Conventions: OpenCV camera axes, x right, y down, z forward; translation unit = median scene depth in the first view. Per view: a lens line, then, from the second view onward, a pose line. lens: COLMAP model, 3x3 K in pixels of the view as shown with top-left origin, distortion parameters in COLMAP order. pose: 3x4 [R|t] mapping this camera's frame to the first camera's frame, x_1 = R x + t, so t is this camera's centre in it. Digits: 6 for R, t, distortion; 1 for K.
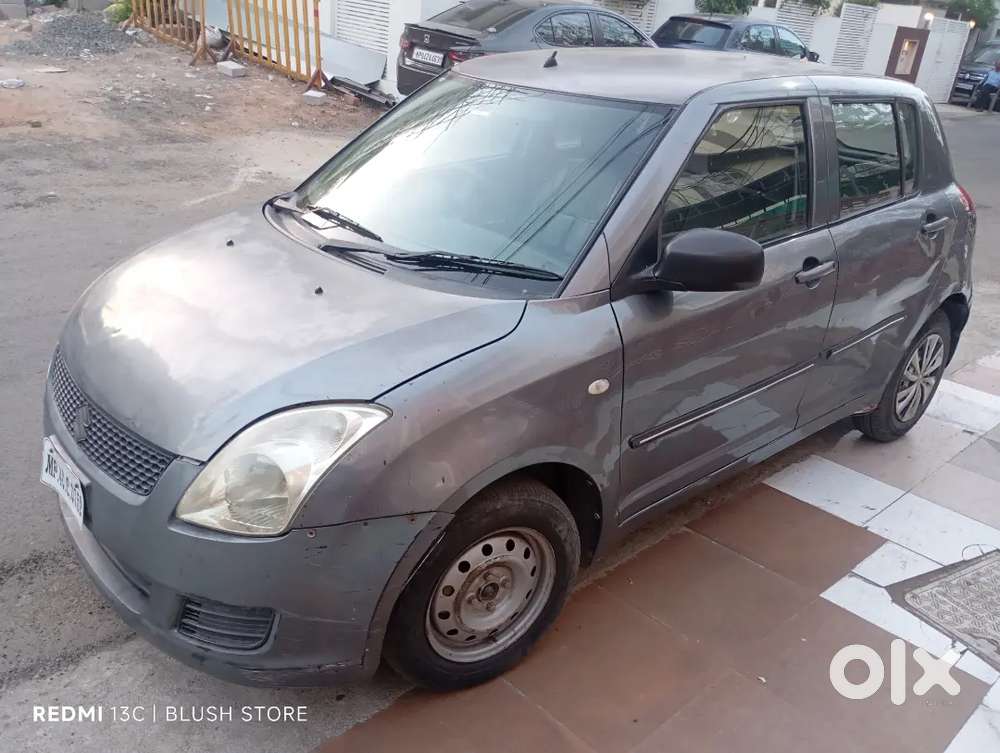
lens RADIAL K [[830.7, 0, 500.0], [0, 830.7, 369.2], [0, 0, 1]] dist [0.076095, -0.101480]
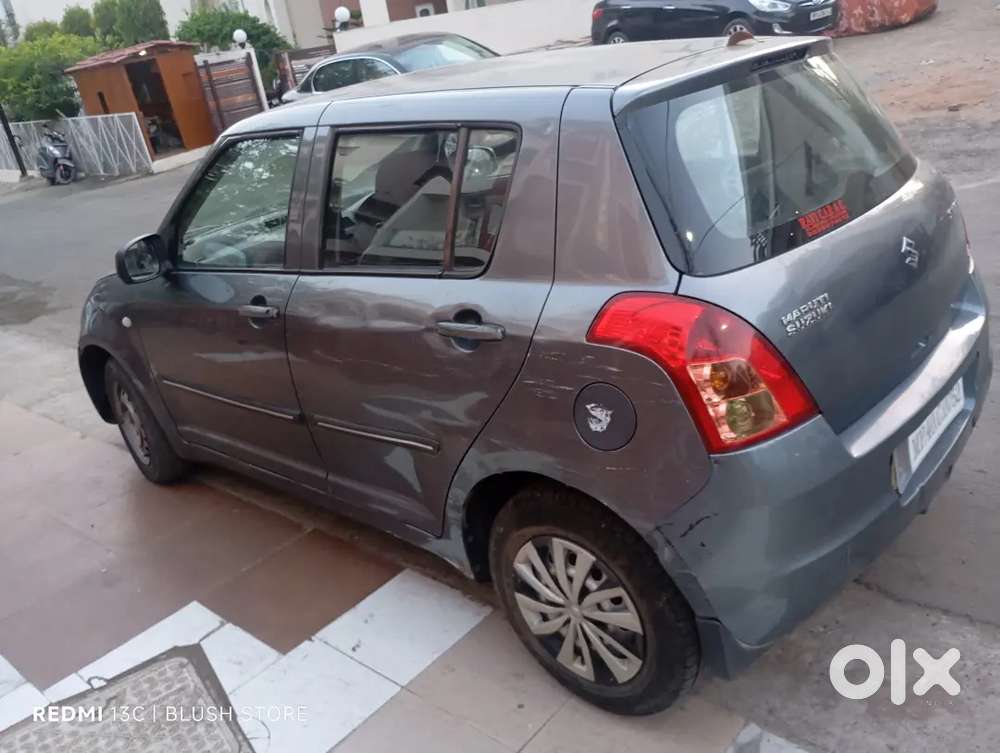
lens RADIAL K [[830.7, 0, 500.0], [0, 830.7, 369.2], [0, 0, 1]] dist [0.076095, -0.101480]
pose [[0.114779, 0.299239, -0.947250, 1.427125], [-0.261288, 0.929070, 0.261836, -0.403140], [0.958412, 0.217452, 0.184825, 1.181155]]
